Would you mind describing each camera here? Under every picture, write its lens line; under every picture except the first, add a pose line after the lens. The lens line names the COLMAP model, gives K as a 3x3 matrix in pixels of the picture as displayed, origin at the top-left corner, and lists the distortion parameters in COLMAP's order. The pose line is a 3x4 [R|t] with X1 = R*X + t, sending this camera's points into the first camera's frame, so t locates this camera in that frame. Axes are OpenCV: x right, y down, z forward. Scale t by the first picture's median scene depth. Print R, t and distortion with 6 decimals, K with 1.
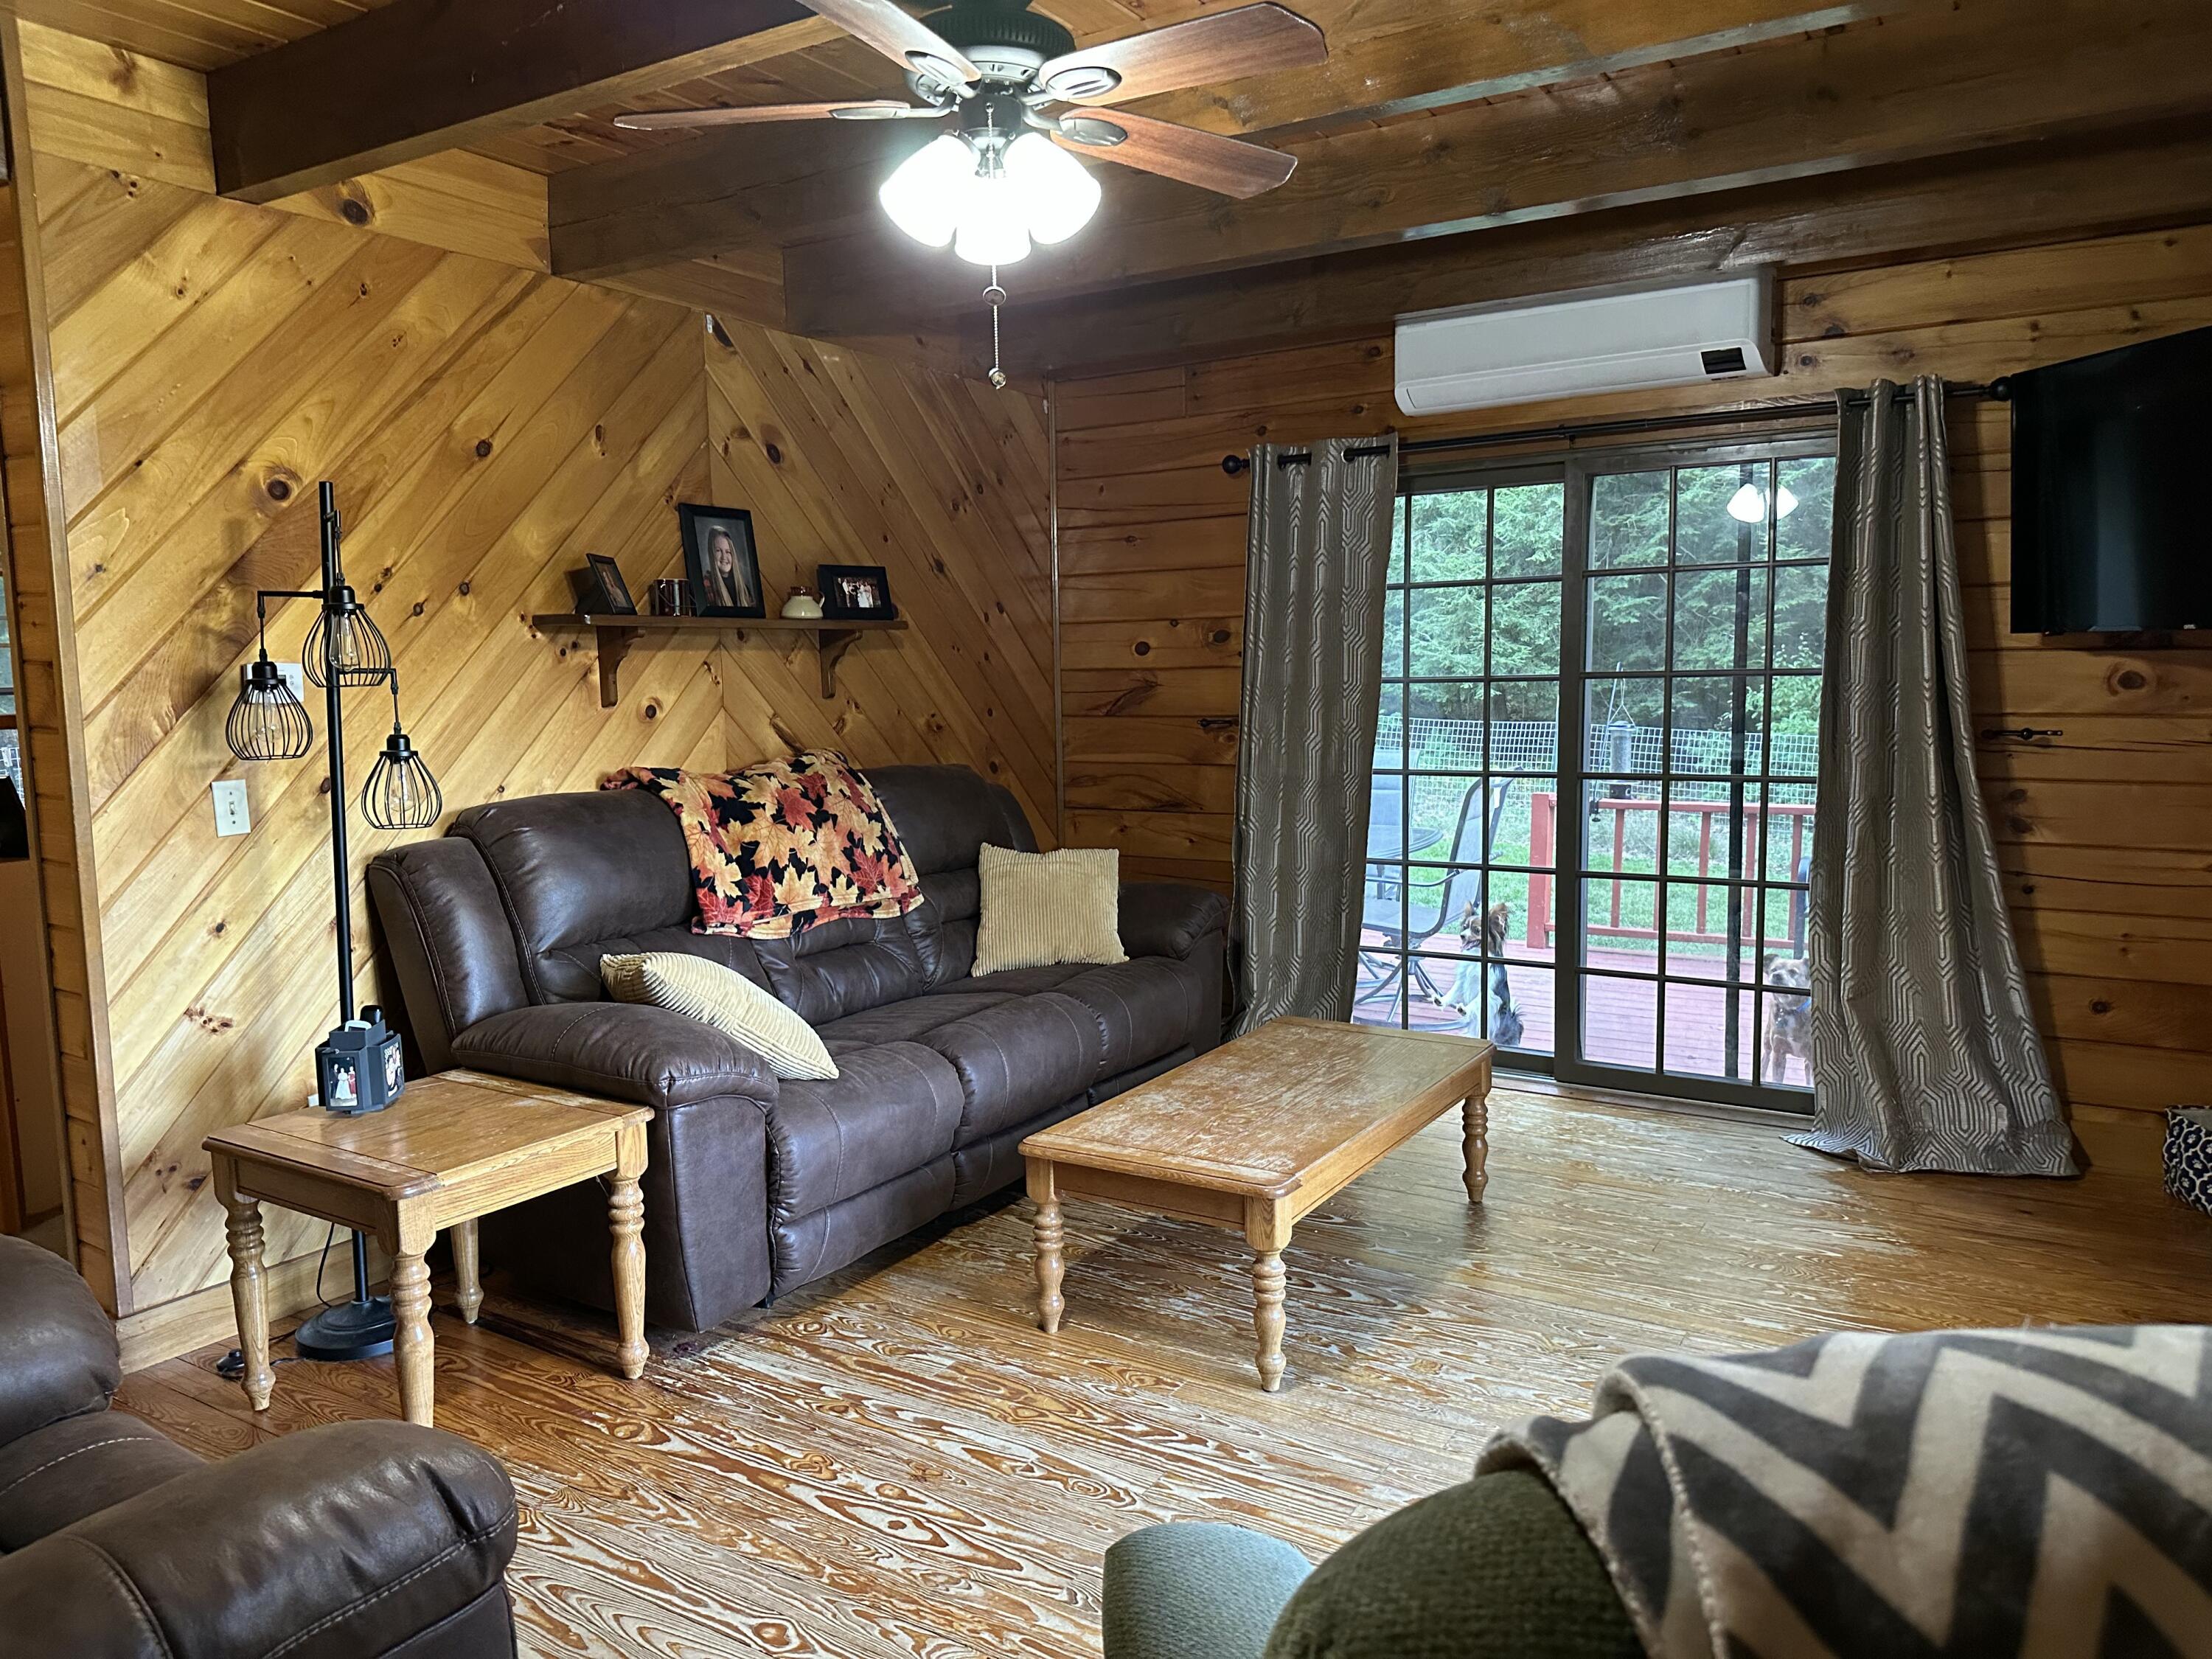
lens RADIAL K [[1536.2, 0, 1106.2], [0, 1536.2, 823.3], [0, 0, 1]] dist [0.039989, -0.045215]
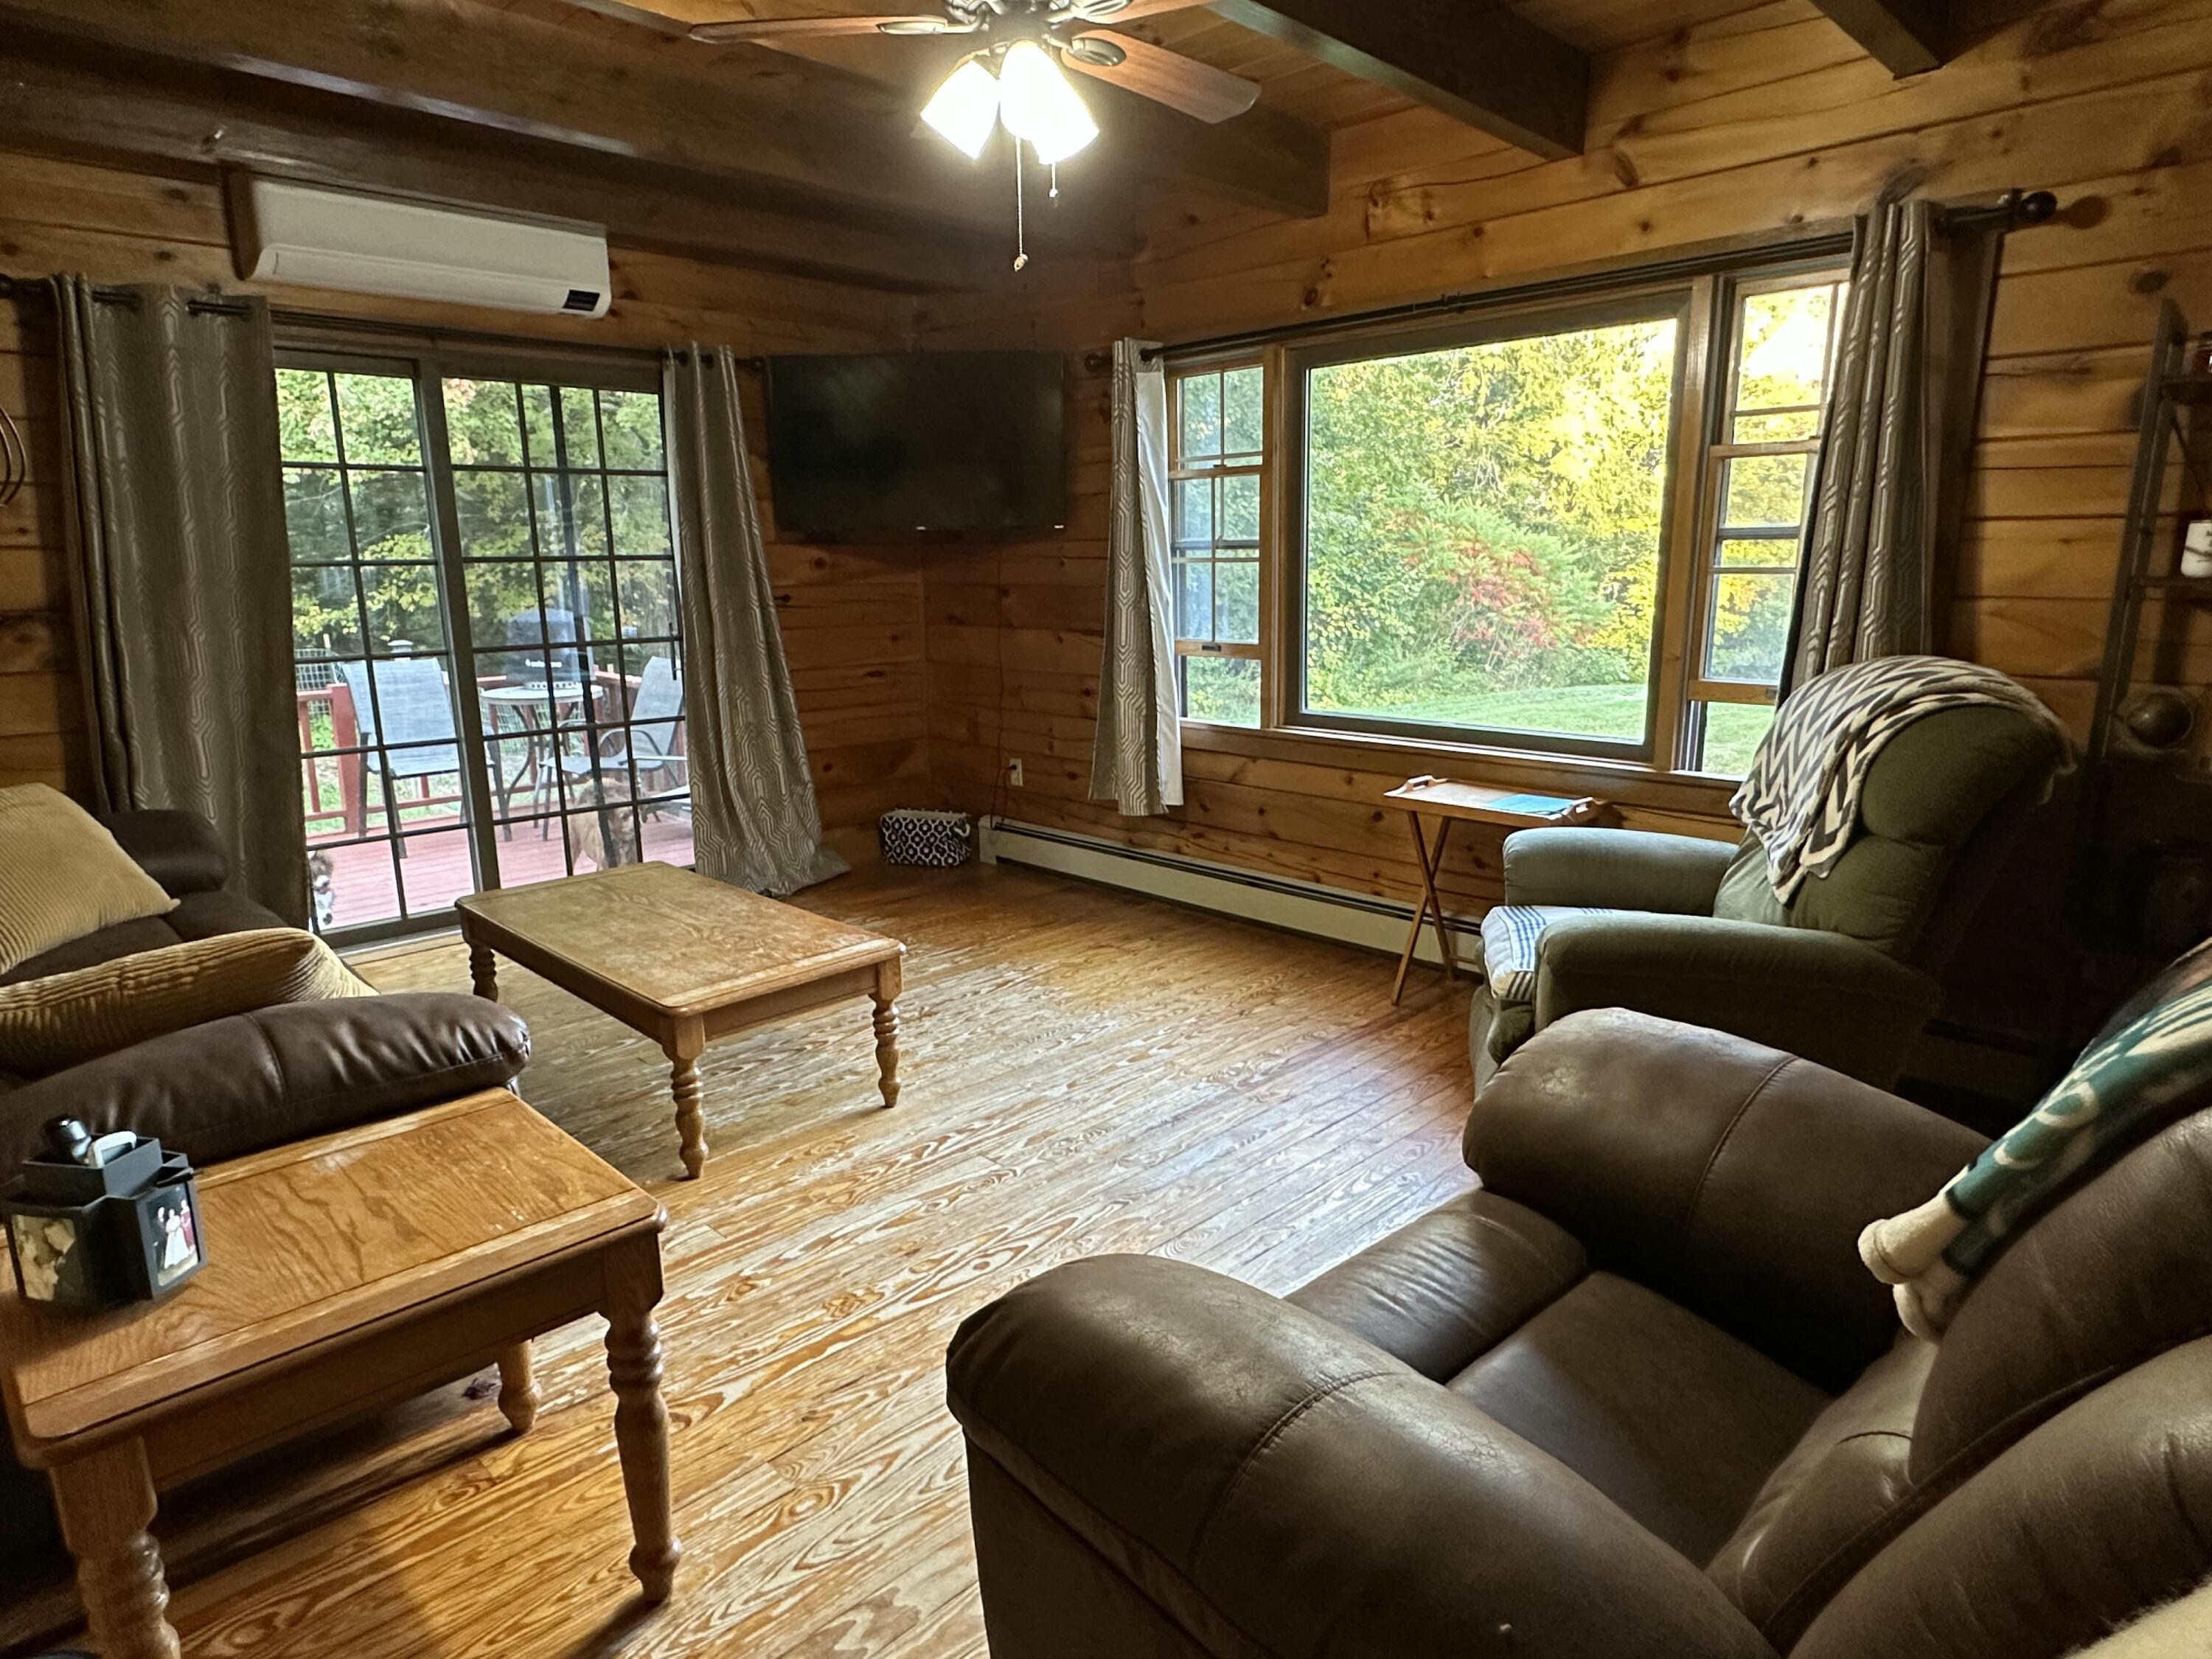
lens RADIAL K [[1277.5, 0, 1104.2], [0, 1277.5, 829.5], [0, 0, 1]] dist [0.008249, -0.001442]
pose [[0.241254, -0.191808, 0.951318, -0.771510], [0.112169, 0.979215, 0.168987, -0.016212], [-0.963958, 0.065940, 0.257754, 0.511899]]
